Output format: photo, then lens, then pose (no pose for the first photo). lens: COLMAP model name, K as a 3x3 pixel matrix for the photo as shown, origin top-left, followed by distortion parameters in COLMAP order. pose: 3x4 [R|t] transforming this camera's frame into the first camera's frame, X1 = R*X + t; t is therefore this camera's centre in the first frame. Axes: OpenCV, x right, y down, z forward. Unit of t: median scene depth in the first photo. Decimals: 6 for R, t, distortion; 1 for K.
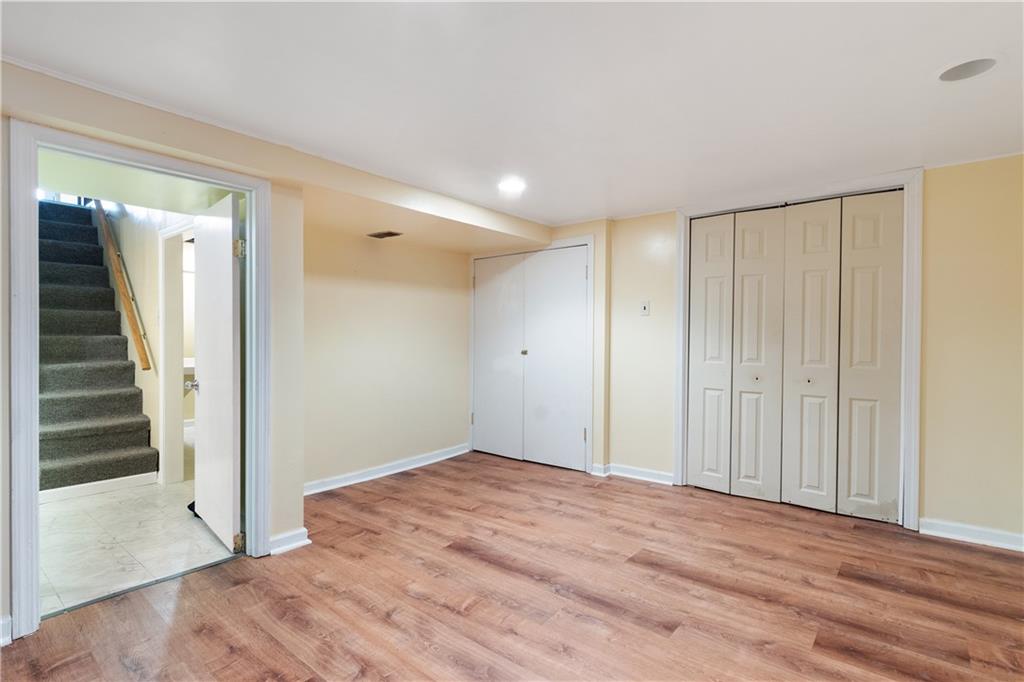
lens RADIAL K [[488.7, 0, 513.5], [0, 488.7, 343.2], [0, 0, 1]] dist [-0.001073, 0.001400]
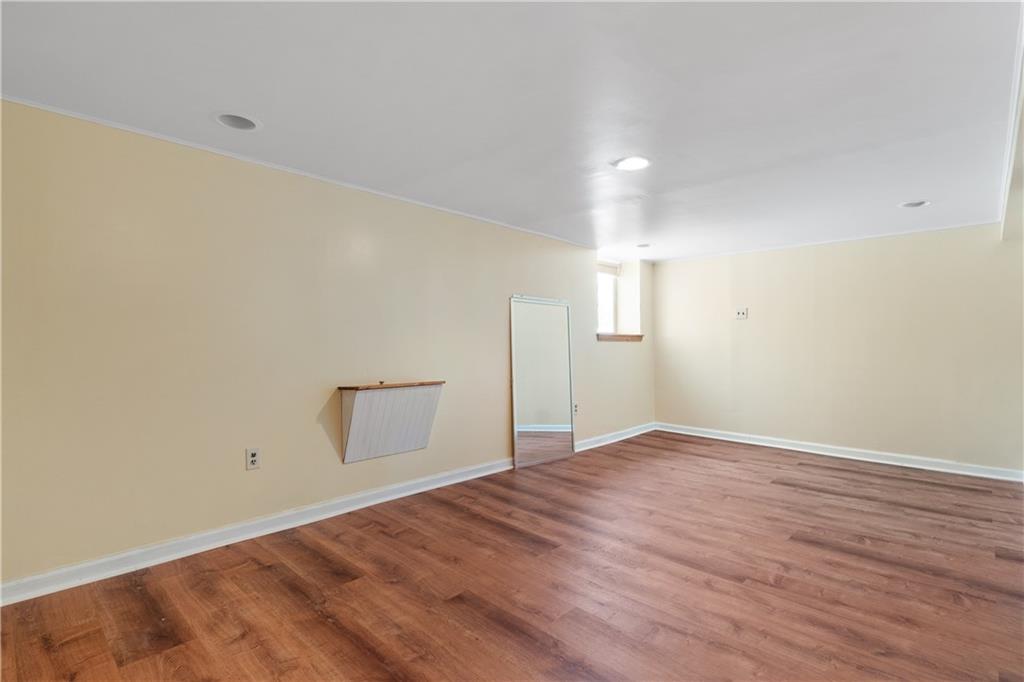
lens RADIAL K [[488.7, 0, 510.9], [0, 488.7, 341.2], [0, 0, 1]] dist [-0.001073, 0.001400]
pose [[-0.996720, -0.006064, 0.080697, 0.109740], [-0.005598, 0.999966, 0.005992, -0.004961], [-0.080731, 0.005521, -0.996721, 1.966181]]
